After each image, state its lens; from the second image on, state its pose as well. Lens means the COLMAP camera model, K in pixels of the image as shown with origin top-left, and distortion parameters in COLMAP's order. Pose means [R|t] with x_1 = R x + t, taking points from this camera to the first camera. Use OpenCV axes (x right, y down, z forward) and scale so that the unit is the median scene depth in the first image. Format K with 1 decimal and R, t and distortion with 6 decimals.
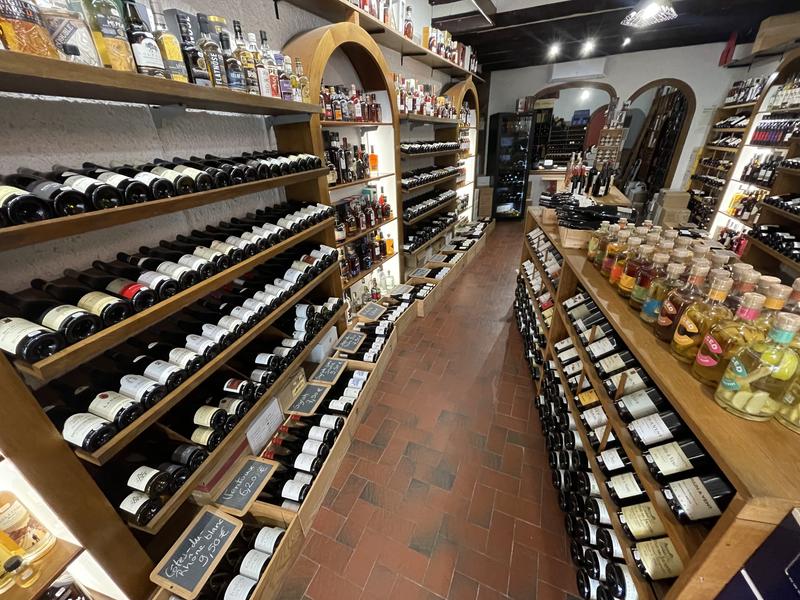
lens RADIAL K [[320.9, 0, 397.1], [0, 320.9, 298.1], [0, 0, 1]] dist [-0.003515, -0.000129]
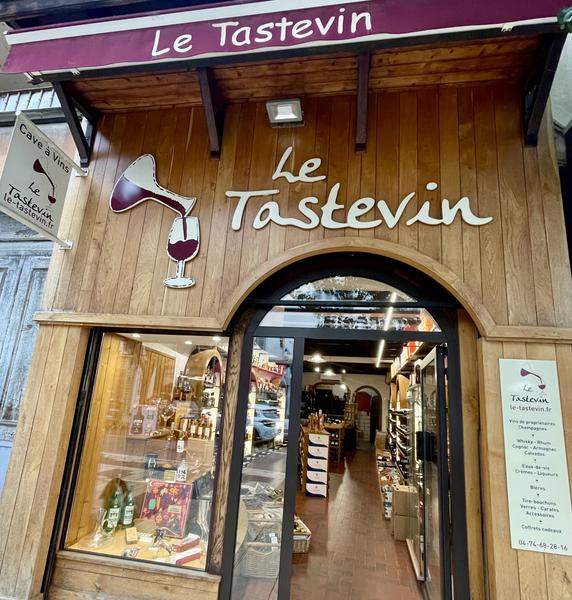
lens RADIAL K [[388.1, 0, 286.1], [0, 388.1, 300.2], [0, 0, 1]] dist [0.000625, -0.000026]
pose [[0.975748, 0.150695, 0.158766, -0.391693], [-0.010661, 0.757157, -0.653145, 1.029649], [-0.218637, 0.635613, 0.740402, -2.021226]]
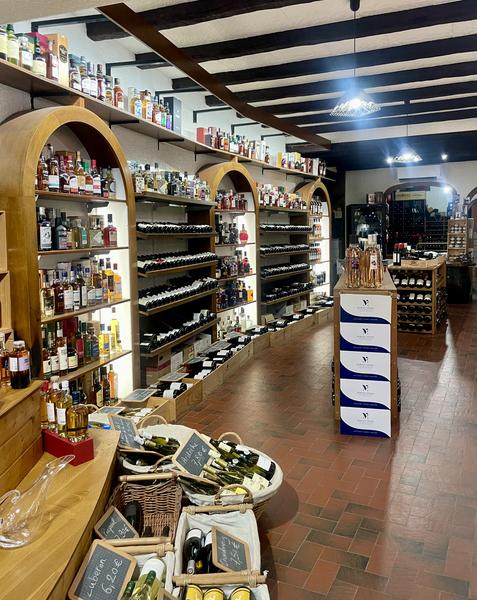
lens RADIAL K [[530.8, 0, 239.6], [0, 530.8, 274.5], [0, 0, 1]] dist [0.009563, -0.002318]
pose [[0.998669, 0.027589, -0.043573, 0.027858], [-0.041656, 0.929630, -0.366133, 0.563385], [0.030406, 0.367460, 0.929542, -1.056626]]
